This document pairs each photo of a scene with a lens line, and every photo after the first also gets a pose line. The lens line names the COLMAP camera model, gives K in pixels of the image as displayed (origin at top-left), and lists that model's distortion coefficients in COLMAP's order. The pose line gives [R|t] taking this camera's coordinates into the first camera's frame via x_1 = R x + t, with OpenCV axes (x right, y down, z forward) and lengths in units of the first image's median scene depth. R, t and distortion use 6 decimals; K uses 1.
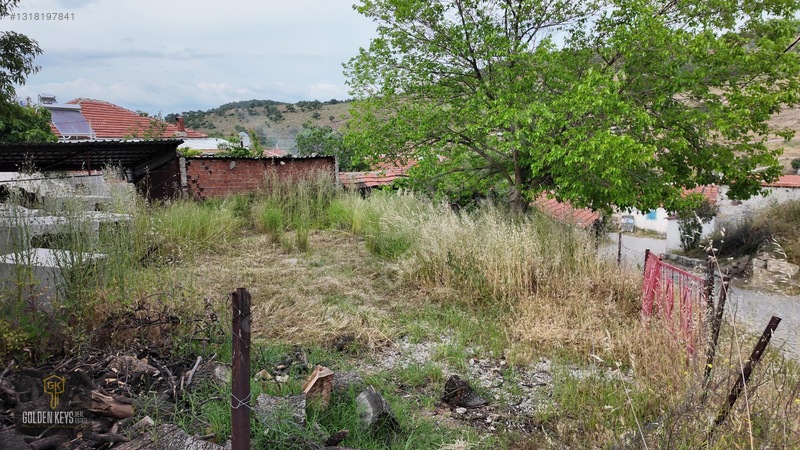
lens RADIAL K [[466.8, 0, 401.5], [0, 466.8, 226.3], [0, 0, 1]] dist [0.049231, -0.049280]
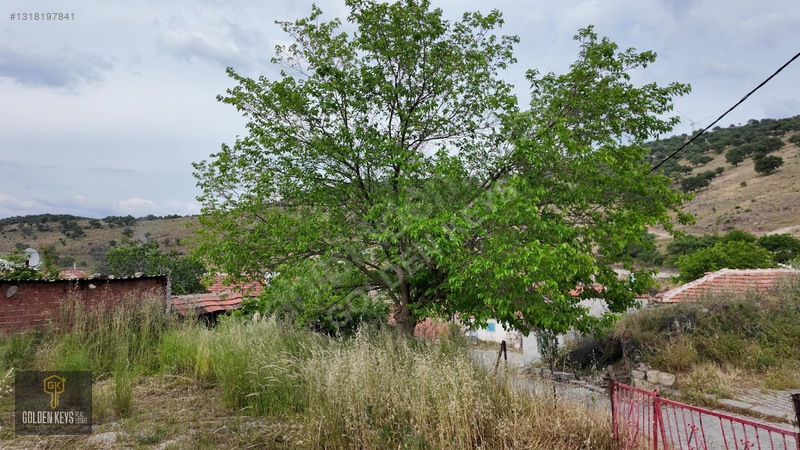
lens RADIAL K [[466.8, 0, 399.1], [0, 466.8, 221.7], [0, 0, 1]] dist [0.049231, -0.049280]
pose [[0.939719, 0.022702, 0.341194, -0.075955], [0.066109, 0.966908, -0.246413, -0.024023], [-0.335497, 0.254115, 0.907120, 0.179601]]
